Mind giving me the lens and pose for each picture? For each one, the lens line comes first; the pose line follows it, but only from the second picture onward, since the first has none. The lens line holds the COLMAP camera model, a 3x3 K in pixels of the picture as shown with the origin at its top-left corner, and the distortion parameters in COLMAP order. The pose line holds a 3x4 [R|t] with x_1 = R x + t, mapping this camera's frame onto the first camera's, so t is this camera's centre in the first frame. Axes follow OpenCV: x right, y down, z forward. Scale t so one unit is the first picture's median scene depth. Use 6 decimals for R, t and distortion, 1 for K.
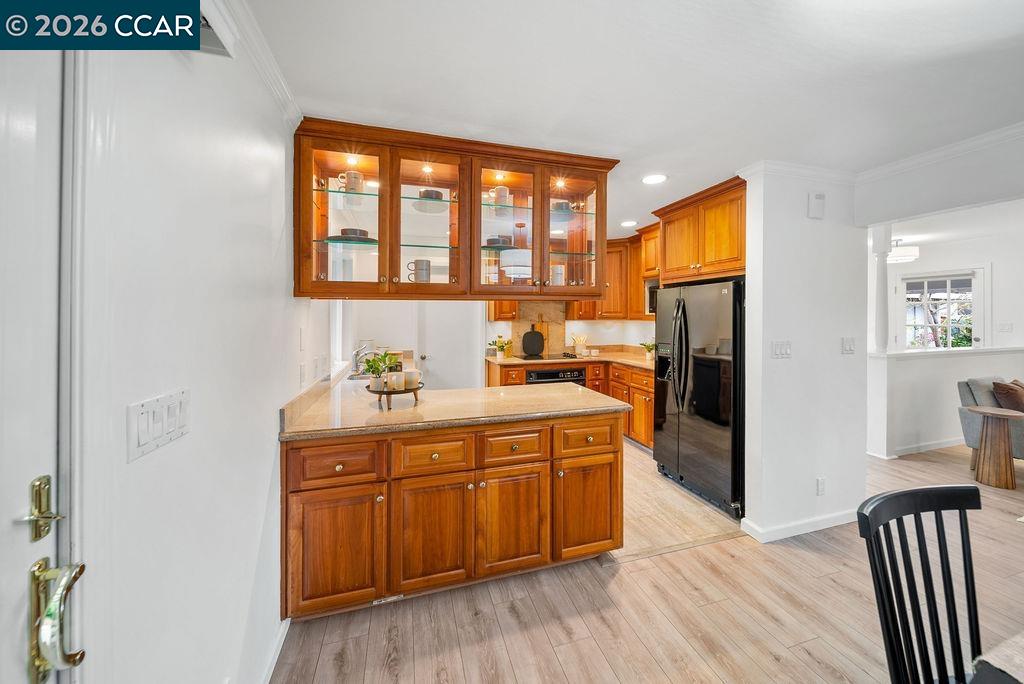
lens RADIAL K [[375.0, 0, 519.2], [0, 375.0, 319.6], [0, 0, 1]] dist [-0.010103, -0.000364]
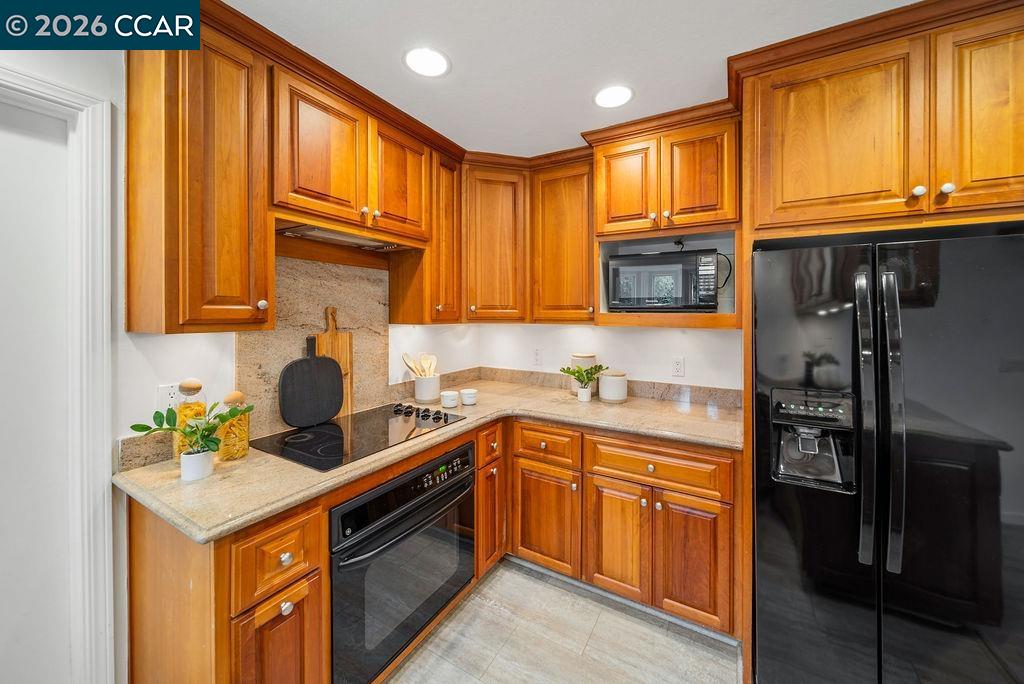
lens RADIAL K [[375.0, 0, 522.2], [0, 375.0, 318.7], [0, 0, 1]] dist [-0.010103, -0.000364]
pose [[0.728330, -0.001715, 0.685224, -0.060930], [-0.002086, 0.999987, 0.004720, -0.006957], [-0.685223, -0.004868, 0.728317, 0.644987]]
